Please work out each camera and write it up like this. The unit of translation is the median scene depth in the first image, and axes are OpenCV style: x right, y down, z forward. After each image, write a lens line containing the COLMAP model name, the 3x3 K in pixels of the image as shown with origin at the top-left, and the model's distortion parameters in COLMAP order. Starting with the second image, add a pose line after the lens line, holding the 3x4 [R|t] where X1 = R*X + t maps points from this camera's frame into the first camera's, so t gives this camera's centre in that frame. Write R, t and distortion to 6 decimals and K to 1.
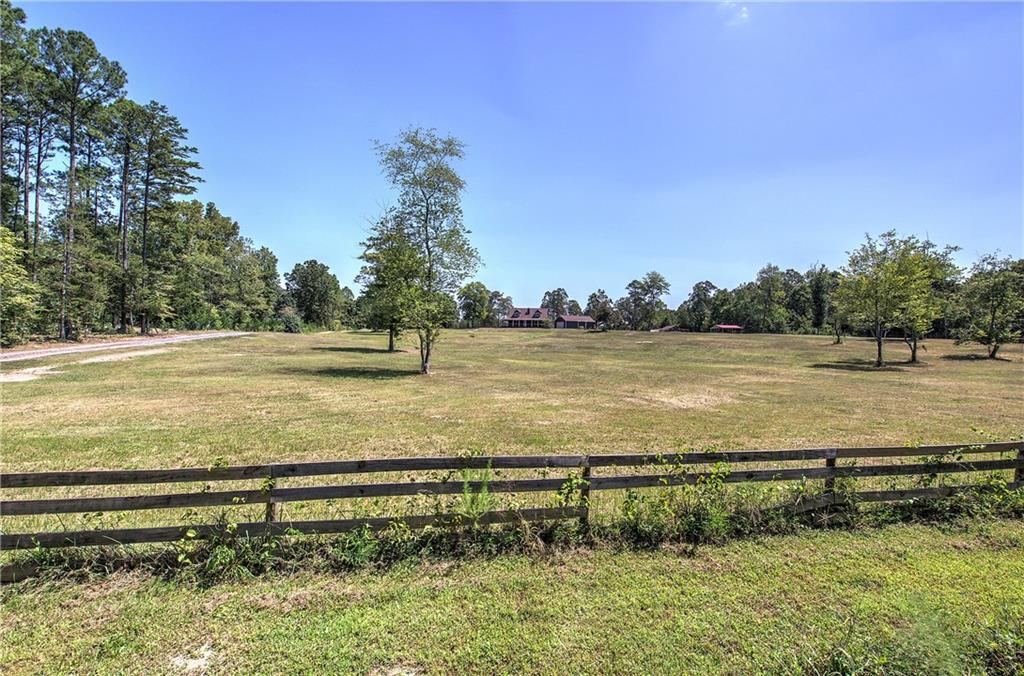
lens RADIAL K [[436.4, 0, 515.2], [0, 436.4, 336.9], [0, 0, 1]] dist [-0.001114, 0.001159]
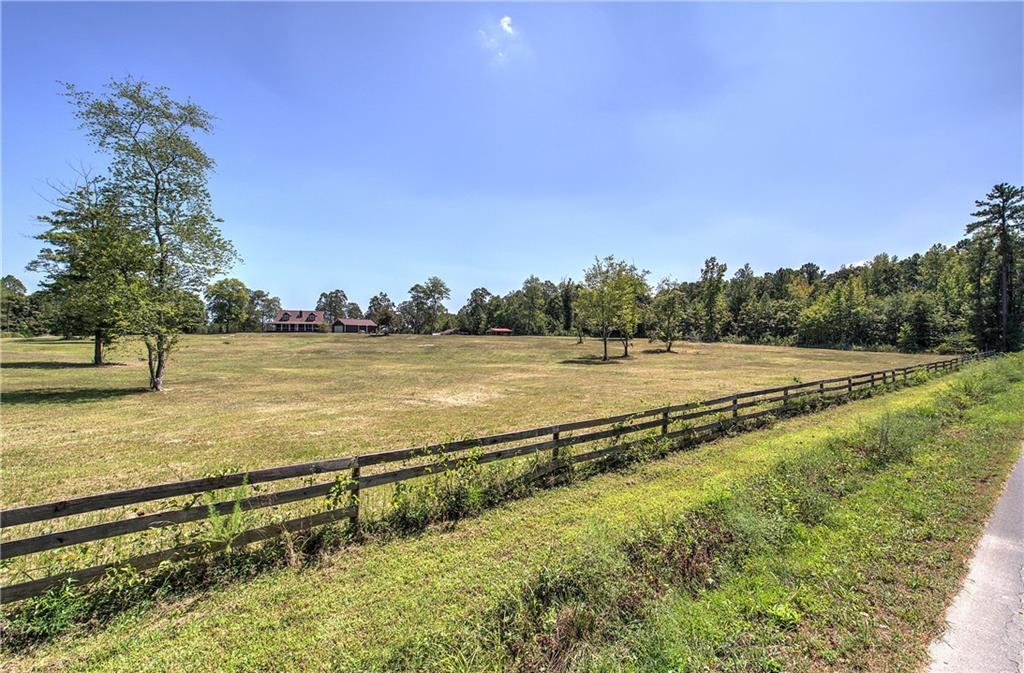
lens RADIAL K [[436.4, 0, 517.6], [0, 436.4, 336.0], [0, 0, 1]] dist [-0.001114, 0.001159]
pose [[0.882021, -0.011439, 0.471071, 0.003105], [0.016353, 0.999846, -0.006338, -0.000750], [-0.470926, 0.013294, 0.882073, -0.019637]]
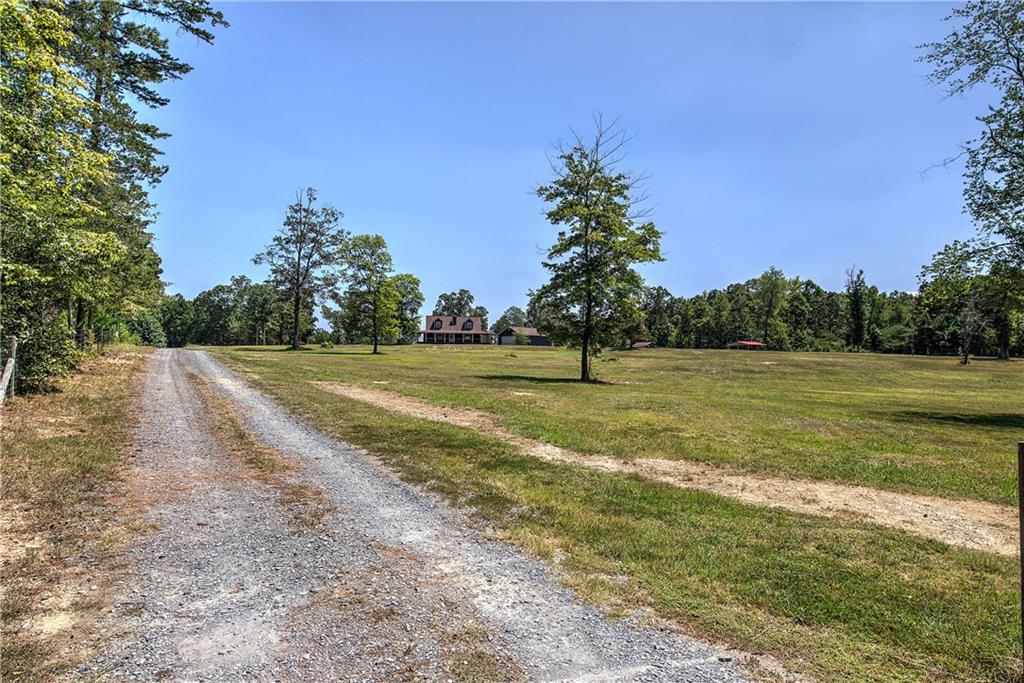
lens RADIAL K [[588.9, 0, 510.6], [0, 588.9, 334.3], [0, 0, 1]] dist [0.023183, -0.006291]
pose [[0.938557, 0.009926, 0.344981, -1.157325], [0.003921, 0.999215, -0.039418, 0.004081], [-0.345102, 0.038349, 0.937782, 0.551772]]
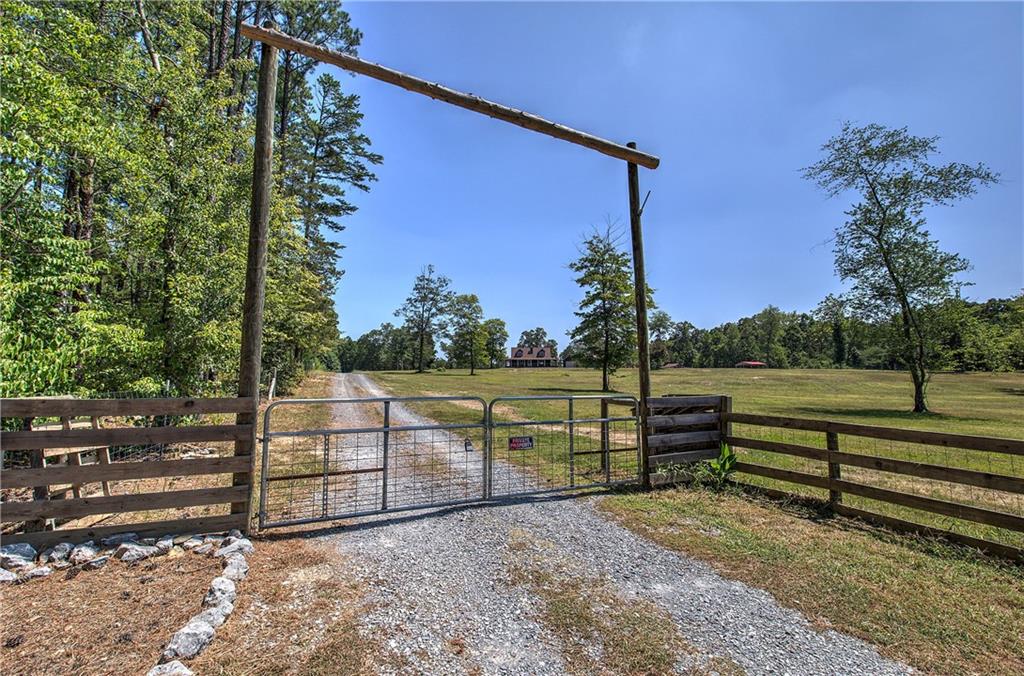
lens RADIAL K [[436.4, 0, 517.8], [0, 436.4, 335.0], [0, 0, 1]] dist [-0.001114, 0.001159]
pose [[0.977430, 0.004517, 0.211210, -1.131363], [0.016459, 0.995104, -0.097449, 0.008160], [-0.210616, 0.098726, 0.972571, 0.366855]]
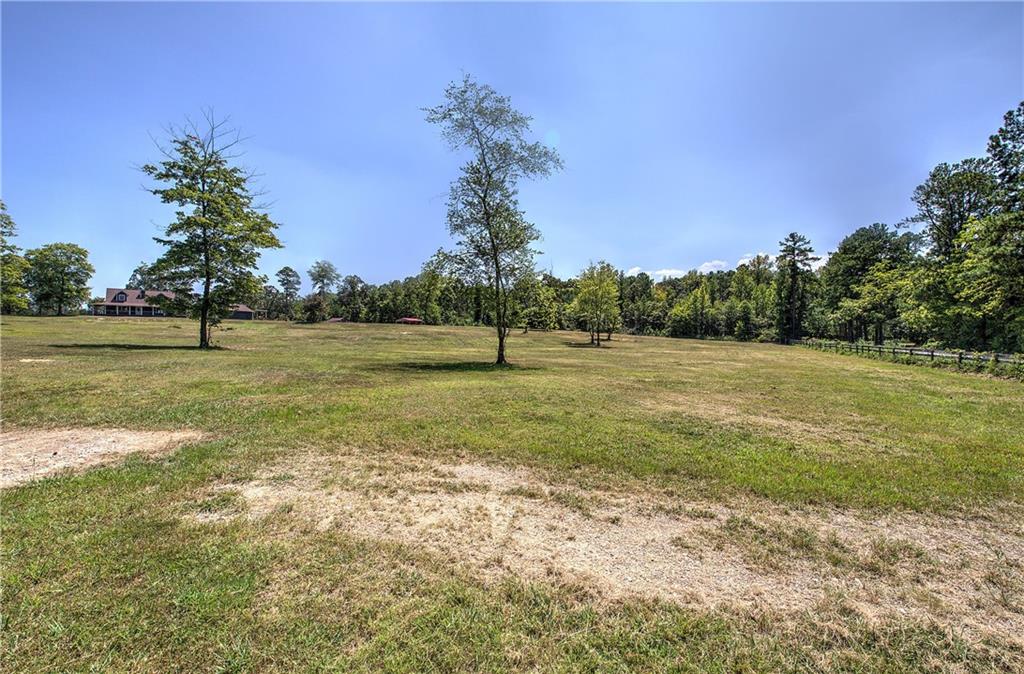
lens RADIAL K [[436.4, 0, 514.3], [0, 436.4, 334.4], [0, 0, 1]] dist [-0.001114, 0.001159]
pose [[0.610686, -0.010182, 0.791807, -0.925912], [0.003311, 0.999941, 0.010304, 0.014944], [-0.791866, -0.003671, 0.610684, 0.435917]]
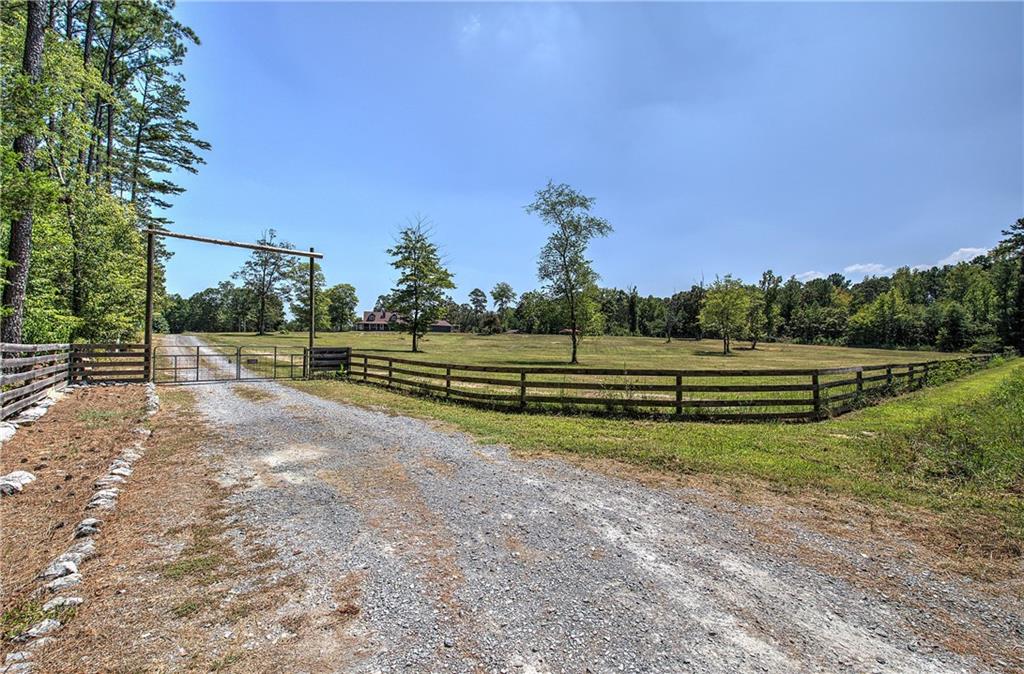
lens RADIAL K [[436.4, 0, 512.3], [0, 436.4, 336.3], [0, 0, 1]] dist [-0.001114, 0.001159]
pose [[0.878892, -0.002202, 0.477016, -1.058342], [0.007401, 0.999932, -0.009020, 0.011730], [-0.476963, 0.011458, 0.878849, -0.125503]]
